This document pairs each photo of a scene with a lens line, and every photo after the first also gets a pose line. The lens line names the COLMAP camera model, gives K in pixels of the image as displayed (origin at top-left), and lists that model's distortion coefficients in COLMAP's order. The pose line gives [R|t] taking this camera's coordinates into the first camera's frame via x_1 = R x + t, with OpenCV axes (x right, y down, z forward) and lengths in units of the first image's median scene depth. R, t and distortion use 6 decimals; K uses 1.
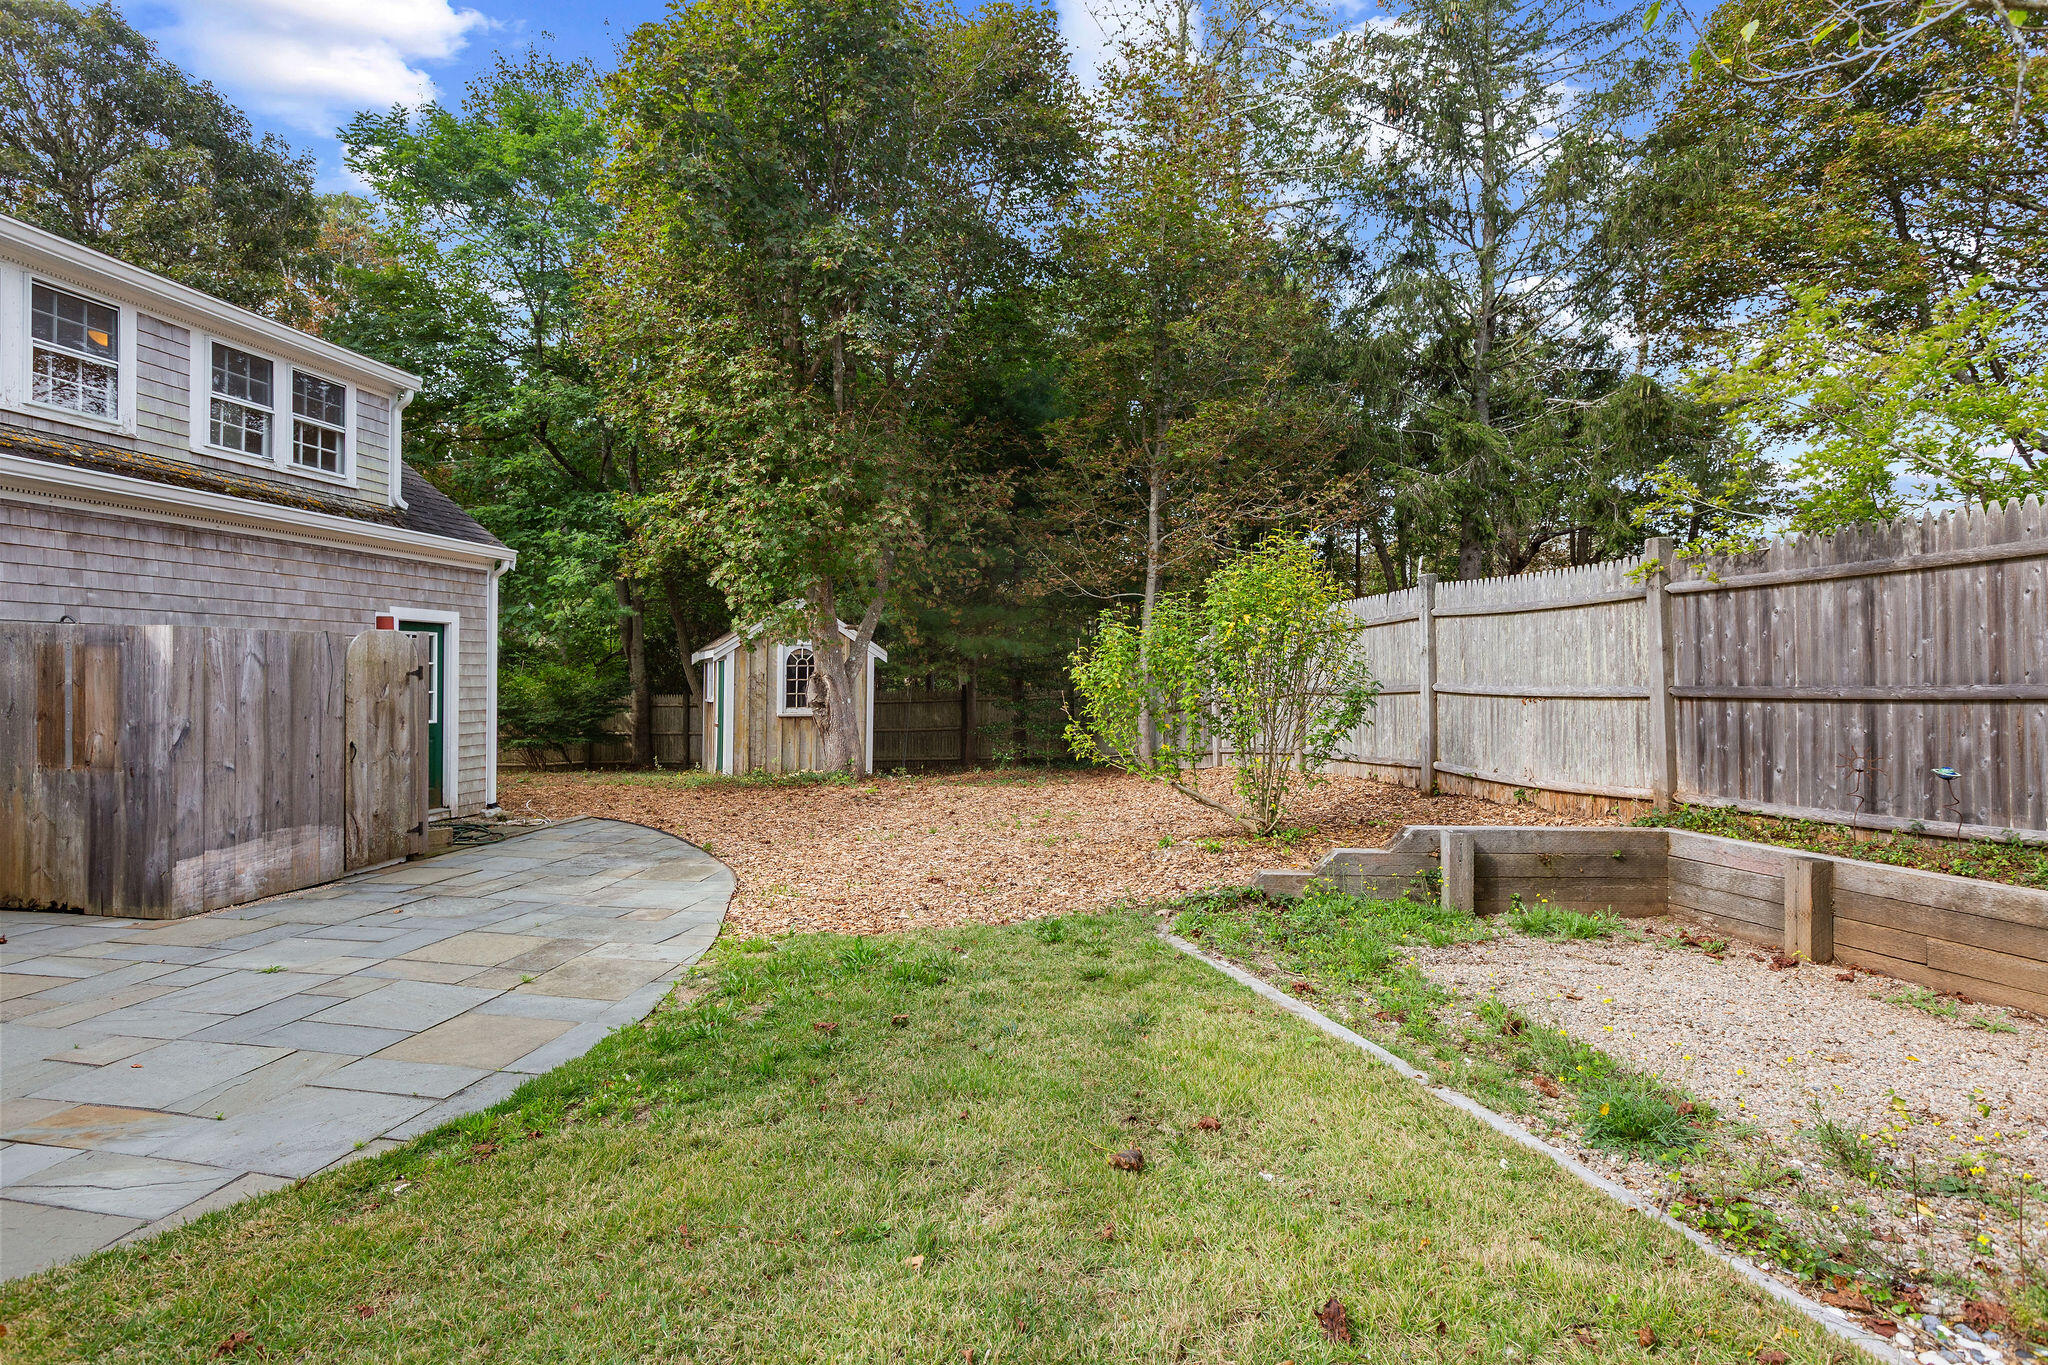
lens RADIAL K [[1025.2, 0, 1023.3], [0, 1025.2, 668.3], [0, 0, 1]] dist [-0.000067, 0.000042]
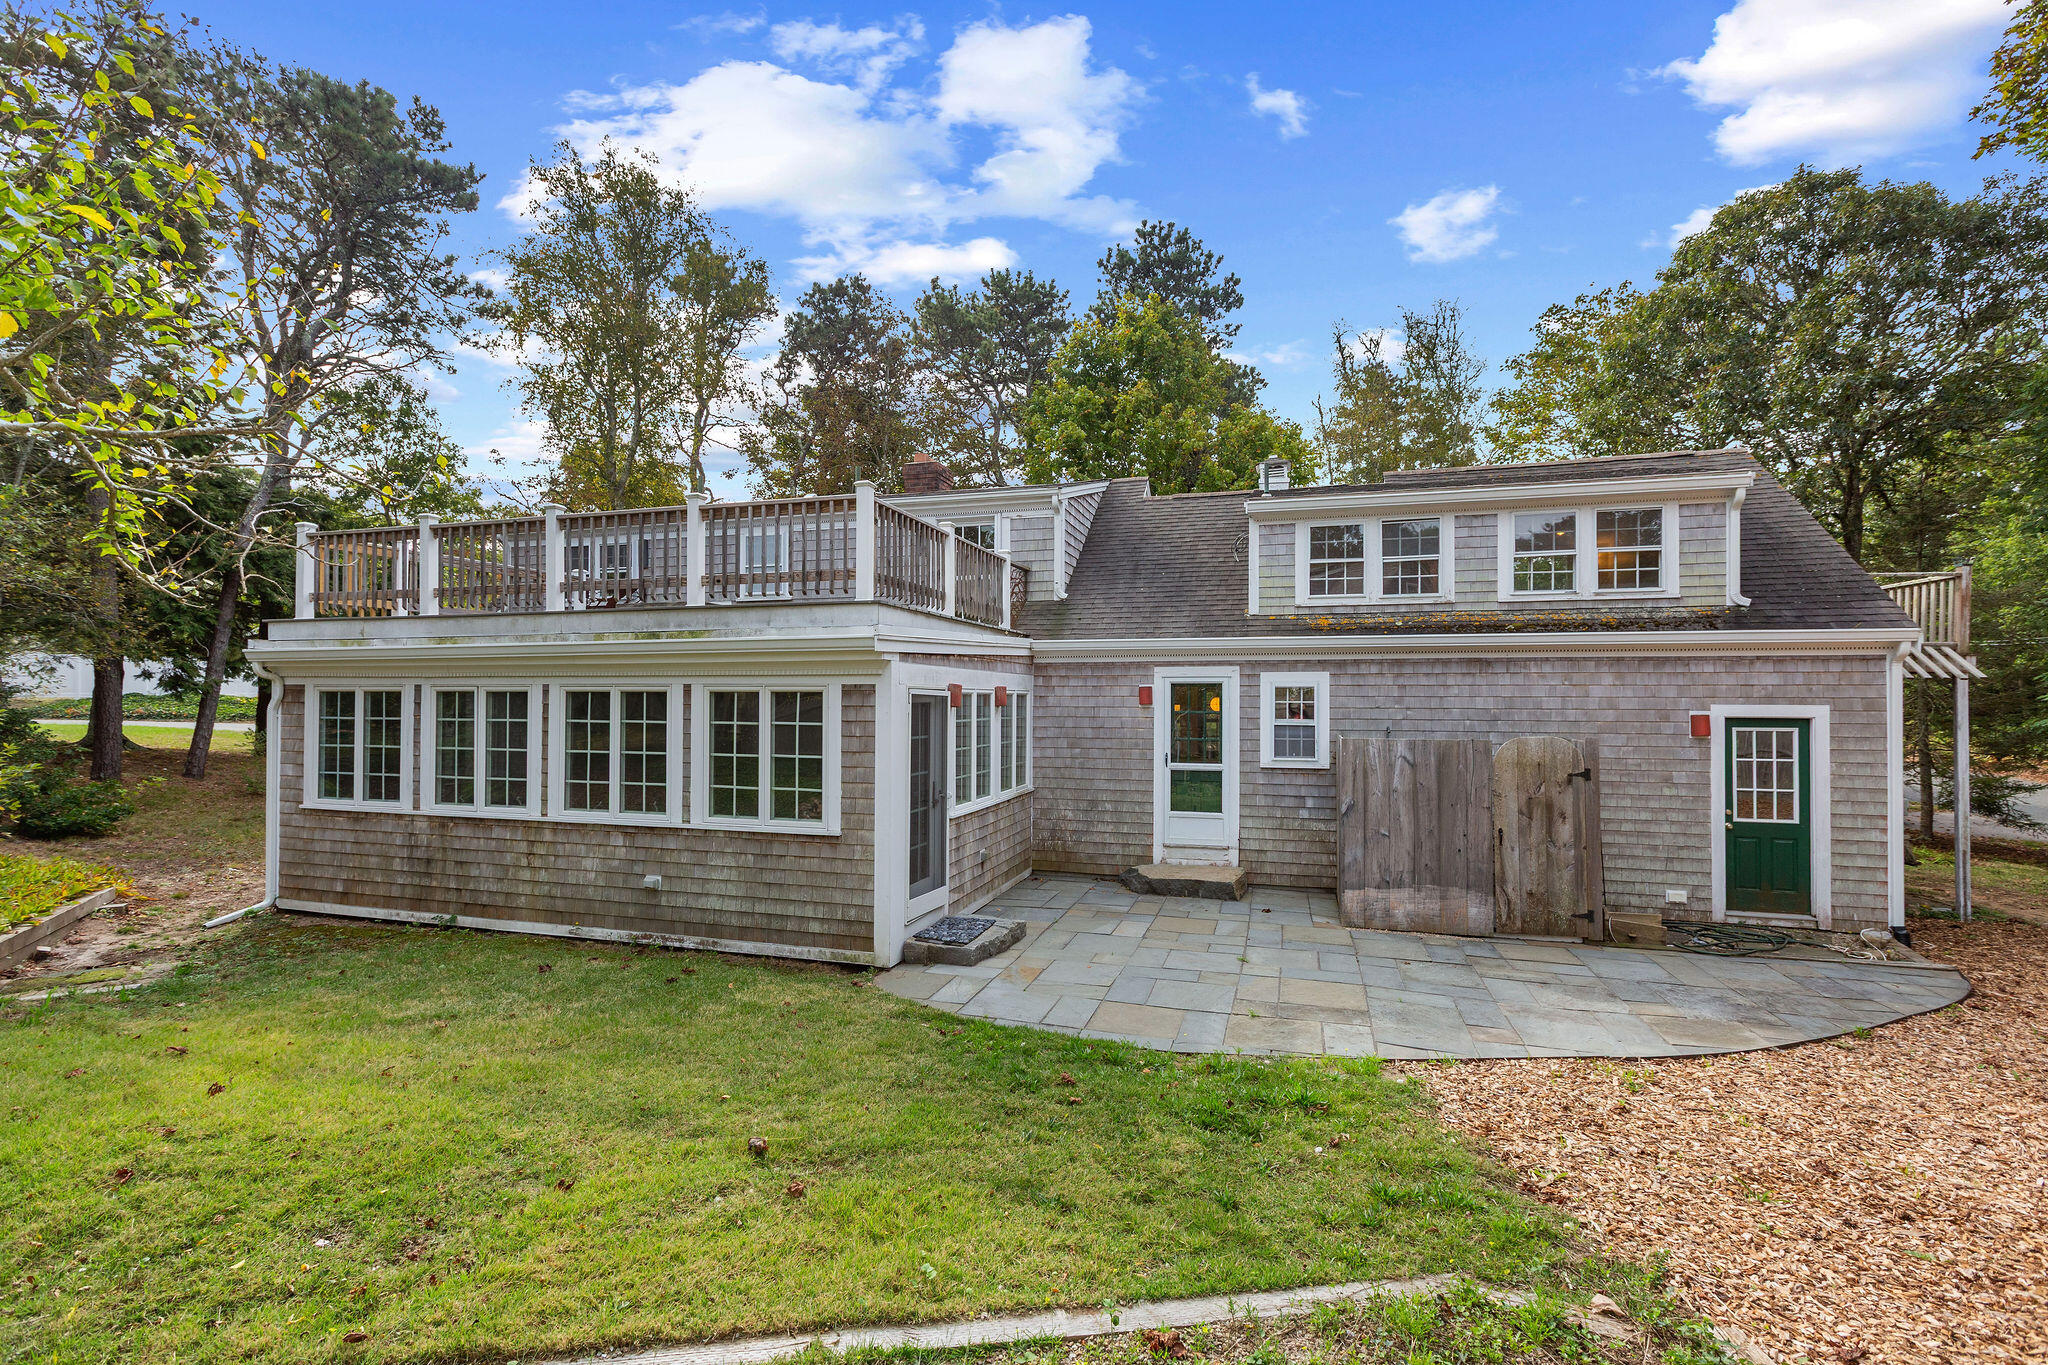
lens RADIAL K [[916.5, 0, 1013.6], [0, 916.5, 676.7], [0, 0, 1]] dist [0.002084, -0.000289]
pose [[-0.132677, -0.038913, -0.990395, 0.516806], [-0.005312, 0.999243, -0.038549, -0.064269], [0.991145, 0.000146, -0.132783, 0.554726]]
